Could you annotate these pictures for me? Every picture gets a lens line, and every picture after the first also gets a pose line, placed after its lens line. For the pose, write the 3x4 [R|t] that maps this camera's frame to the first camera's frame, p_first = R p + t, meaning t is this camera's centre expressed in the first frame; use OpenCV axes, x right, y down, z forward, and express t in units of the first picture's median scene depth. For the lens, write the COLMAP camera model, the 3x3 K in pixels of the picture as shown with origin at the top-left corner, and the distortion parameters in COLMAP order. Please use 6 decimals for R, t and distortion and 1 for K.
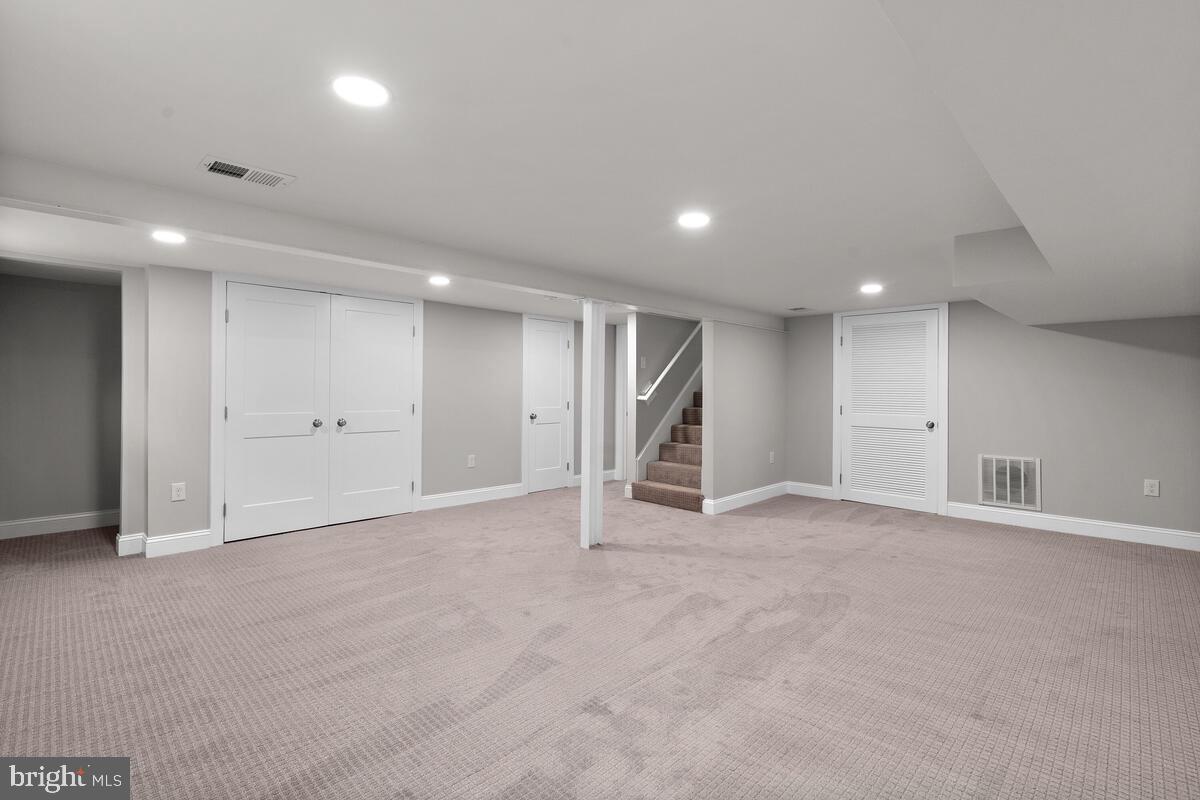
lens RADIAL K [[555.2, 0, 597.9], [0, 555.2, 390.0], [0, 0, 1]] dist [-0.008608, 0.002389]
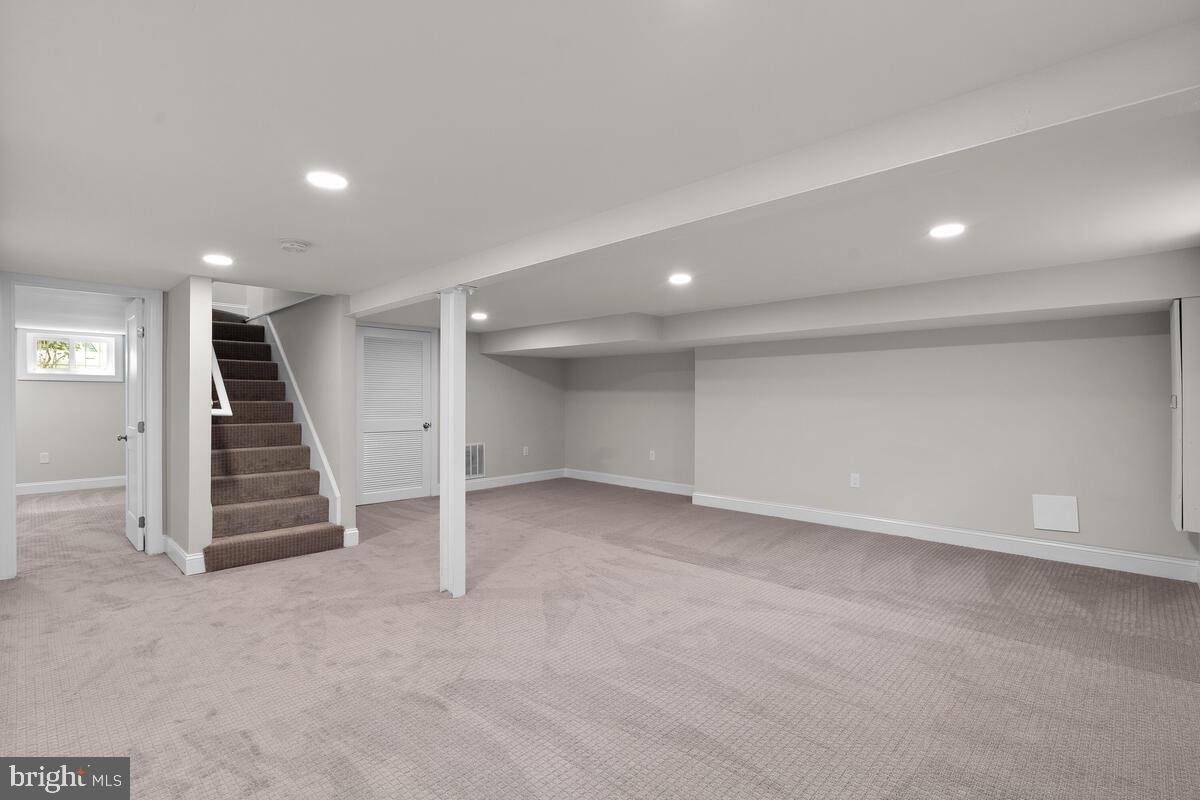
lens RADIAL K [[555.2, 0, 597.6], [0, 555.2, 398.0], [0, 0, 1]] dist [-0.008608, 0.002389]
pose [[-0.007231, -0.007778, 0.999944, -0.714274], [0.005073, 0.999957, 0.007815, -0.007715], [-0.999961, 0.005129, -0.007191, 0.690604]]
